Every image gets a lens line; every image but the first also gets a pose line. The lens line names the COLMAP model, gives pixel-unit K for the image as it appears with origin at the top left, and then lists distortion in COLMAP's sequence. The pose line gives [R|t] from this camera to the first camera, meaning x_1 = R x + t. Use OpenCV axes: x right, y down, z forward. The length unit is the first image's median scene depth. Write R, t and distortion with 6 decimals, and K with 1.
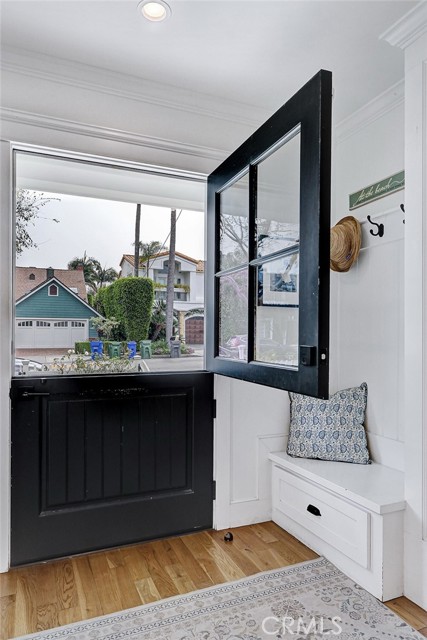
lens RADIAL K [[409.6, 0, 194.8], [0, 409.6, 334.0], [0, 0, 1]] dist [-0.000213, -0.000035]
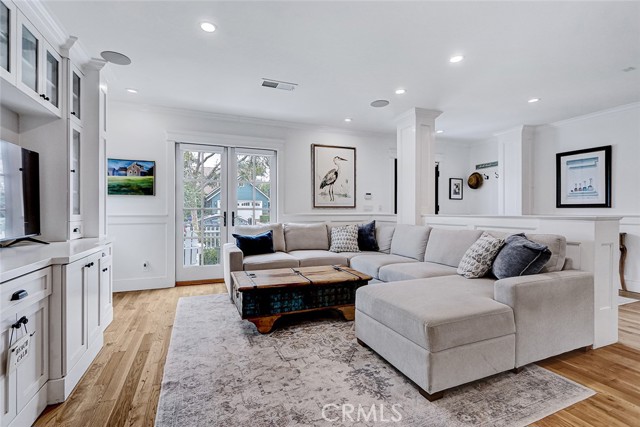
lens RADIAL K [[283.4, 0, 305.0], [0, 283.4, 211.5], [0, 0, 1]] dist [-0.000443, -0.000093]
pose [[0.999926, -0.001112, -0.012088, -1.055003], [0.001144, 0.999996, 0.002687, 0.029242], [0.012085, -0.002700, 0.999923, -1.412366]]
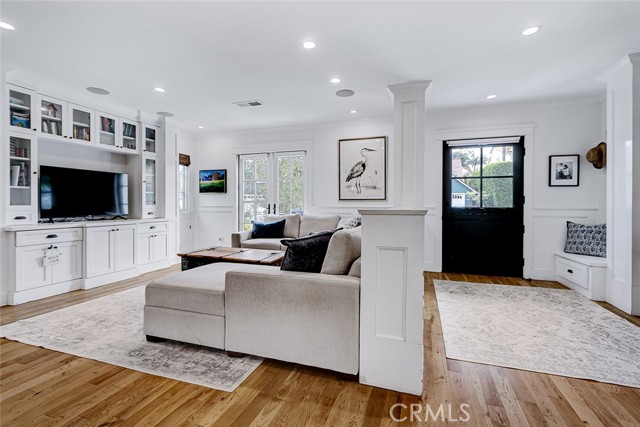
lens RADIAL K [[284.8, 0, 327.8], [0, 284.8, 205.3], [0, 0, 1]] dist [0.001927, -0.000818]
pose [[0.764583, 0.003016, -0.644518, 0.253509], [-0.000709, 0.999992, 0.003838, 0.036073], [0.644525, -0.002477, 0.764580, -1.075319]]
